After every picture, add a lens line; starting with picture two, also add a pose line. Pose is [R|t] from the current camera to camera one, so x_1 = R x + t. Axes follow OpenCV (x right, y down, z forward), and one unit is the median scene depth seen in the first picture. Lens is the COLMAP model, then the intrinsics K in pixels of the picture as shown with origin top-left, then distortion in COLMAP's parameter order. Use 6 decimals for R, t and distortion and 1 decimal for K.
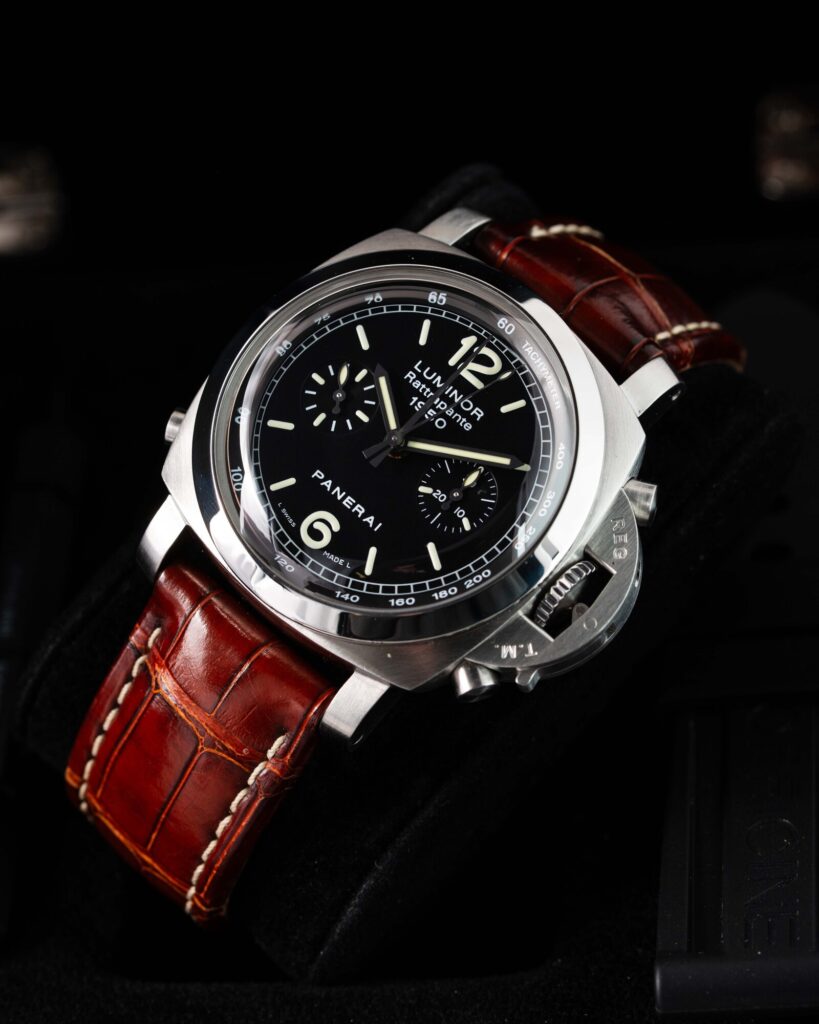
lens RADIAL K [[4693.5, 0, 409.5], [0, 4693.5, 512.0], [0, 0, 1]] dist [-0.138601, 0.543271]
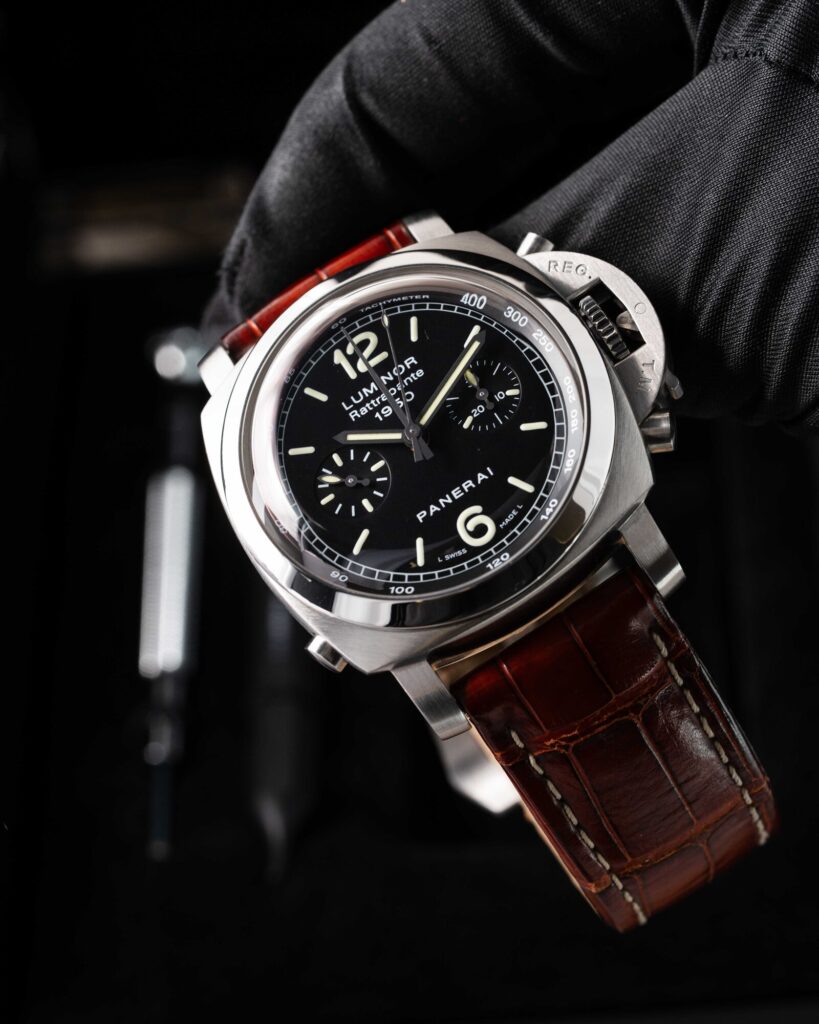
lens RADIAL K [[4693.5, 0, 409.5], [0, 4693.5, 512.0], [0, 0, 1]] dist [-0.138601, 0.543271]
pose [[0.292354, -0.866944, 0.403656, -0.429600], [0.950030, 0.311590, -0.018864, 0.008520], [-0.109421, 0.389000, 0.914717, 0.070877]]
